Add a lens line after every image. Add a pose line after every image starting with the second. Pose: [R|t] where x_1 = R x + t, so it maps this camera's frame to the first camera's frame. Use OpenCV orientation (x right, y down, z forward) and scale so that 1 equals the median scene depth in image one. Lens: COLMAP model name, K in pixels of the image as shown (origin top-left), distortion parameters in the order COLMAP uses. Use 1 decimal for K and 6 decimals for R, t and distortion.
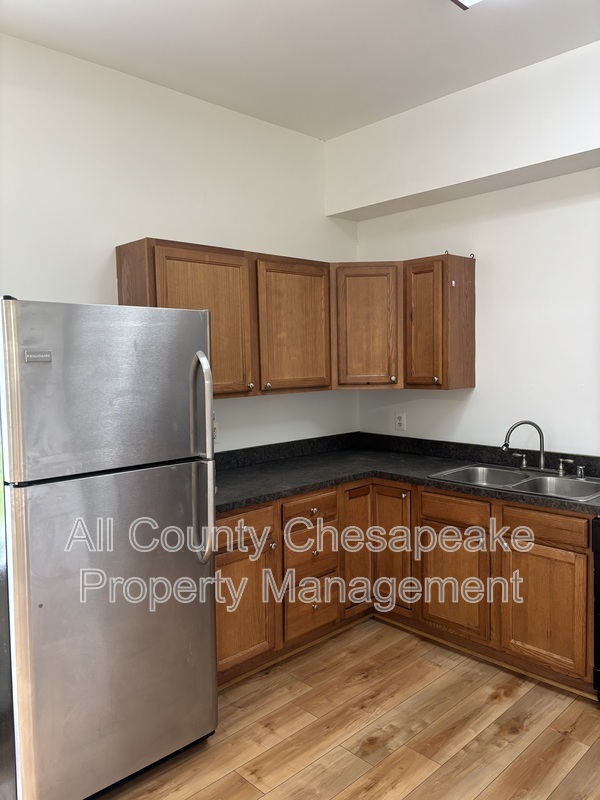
lens RADIAL K [[596.3, 0, 304.4], [0, 596.3, 397.8], [0, 0, 1]] dist [0.052301, -0.063148]
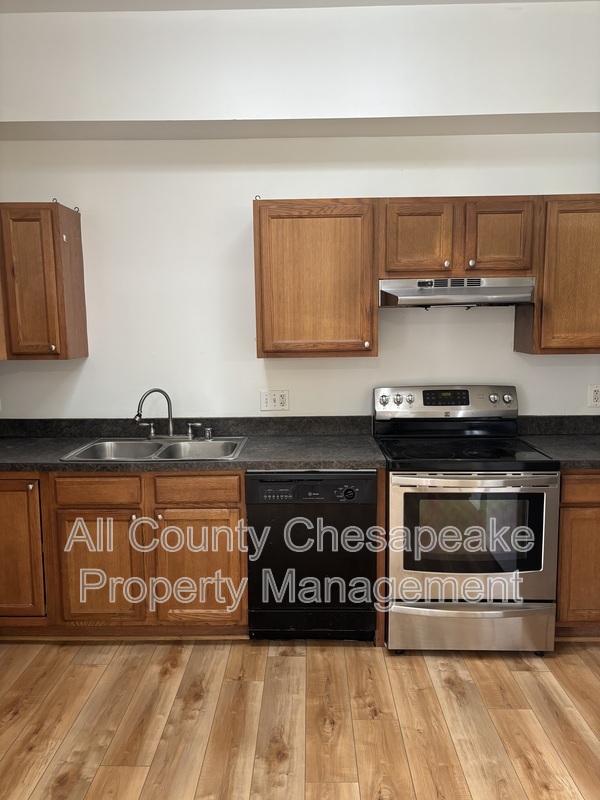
lens RADIAL K [[596.3, 0, 298.8], [0, 596.3, 396.1], [0, 0, 1]] dist [0.052301, -0.063148]
pose [[0.708257, -0.071035, 0.702372, -0.165494], [0.040818, 0.997381, 0.059711, 0.001627], [-0.704774, -0.013621, 0.709301, 0.150673]]
